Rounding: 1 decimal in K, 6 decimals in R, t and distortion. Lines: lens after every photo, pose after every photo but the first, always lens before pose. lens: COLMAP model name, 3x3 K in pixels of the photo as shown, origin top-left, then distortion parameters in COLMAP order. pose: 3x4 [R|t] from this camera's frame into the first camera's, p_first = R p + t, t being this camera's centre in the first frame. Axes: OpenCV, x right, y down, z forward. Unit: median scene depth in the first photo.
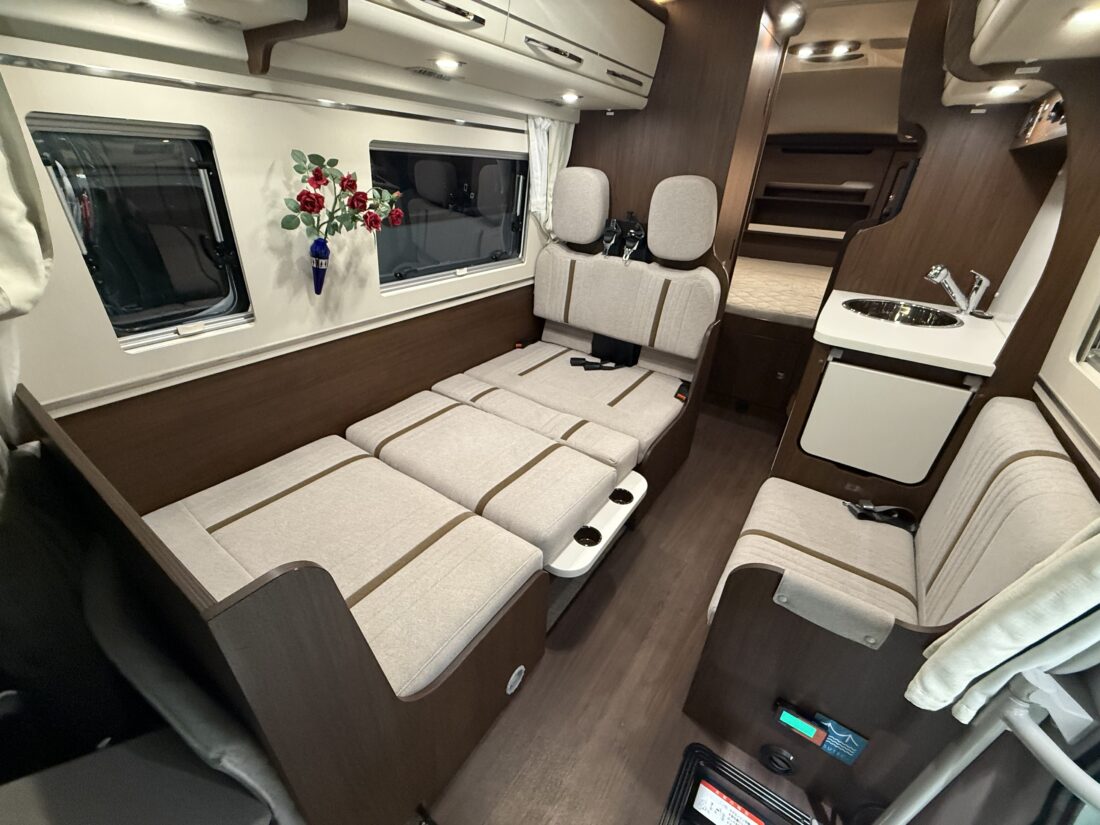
lens RADIAL K [[438.6, 0, 547.4], [0, 438.6, 412.9], [0, 0, 1]] dist [-0.002135, 0.000321]
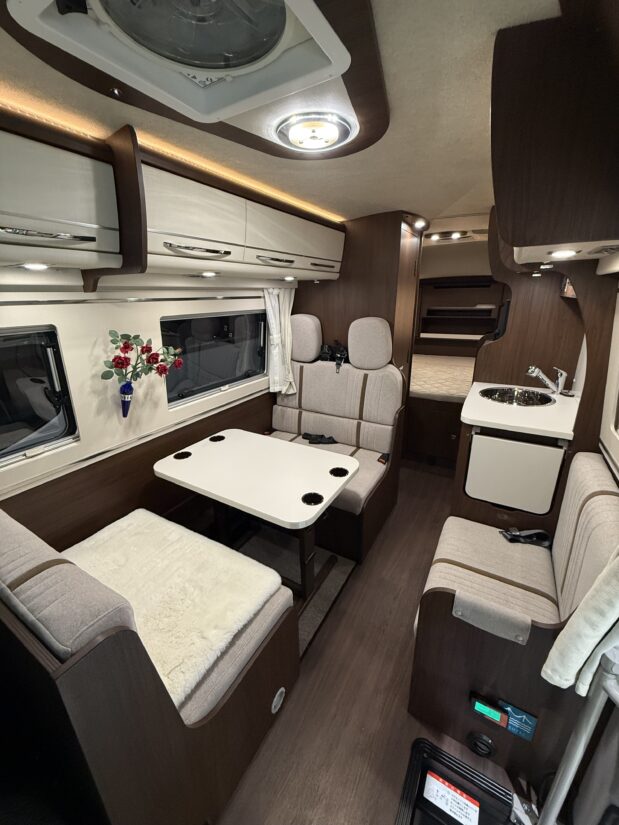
lens RADIAL K [[329.0, 0, 310.5], [0, 329.0, 409.9], [0, 0, 1]] dist [-0.002135, 0.000321]
pose [[0.995648, -0.077584, 0.051629, 0.038718], [0.085332, 0.981666, -0.170443, -0.059529], [-0.037459, 0.174107, 0.984014, -0.107923]]
